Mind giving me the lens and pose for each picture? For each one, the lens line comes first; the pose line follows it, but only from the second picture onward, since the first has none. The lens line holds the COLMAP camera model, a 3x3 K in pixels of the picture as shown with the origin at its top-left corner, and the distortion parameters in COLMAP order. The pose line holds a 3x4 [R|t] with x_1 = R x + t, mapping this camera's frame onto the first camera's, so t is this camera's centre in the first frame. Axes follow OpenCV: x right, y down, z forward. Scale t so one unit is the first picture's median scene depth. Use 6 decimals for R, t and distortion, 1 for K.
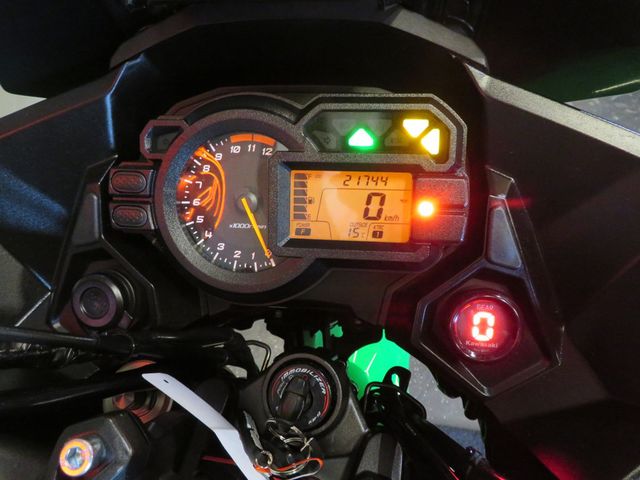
lens RADIAL K [[456.3, 0, 320.0], [0, 456.3, 240.0], [0, 0, 1]] dist [-0.005662, -0.000512]
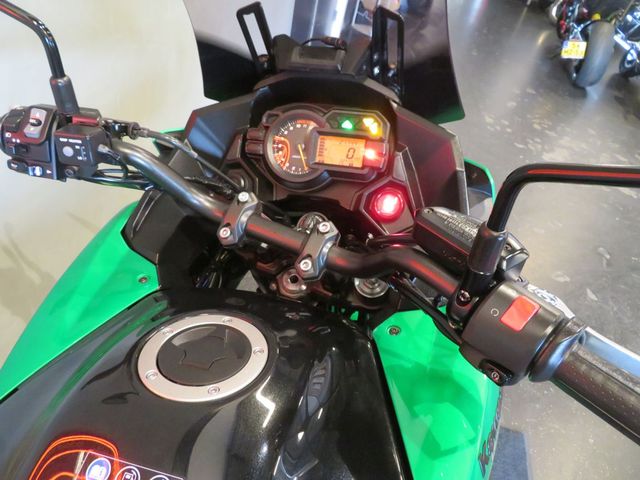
lens RADIAL K [[456.3, 0, 320.0], [0, 456.3, 240.0], [0, 0, 1]] dist [-0.005662, -0.000512]
pose [[0.988679, 0.117884, -0.092834, 0.241354], [-0.125740, 0.988511, -0.083875, 0.625934], [0.081880, 0.094598, 0.992143, -1.437926]]
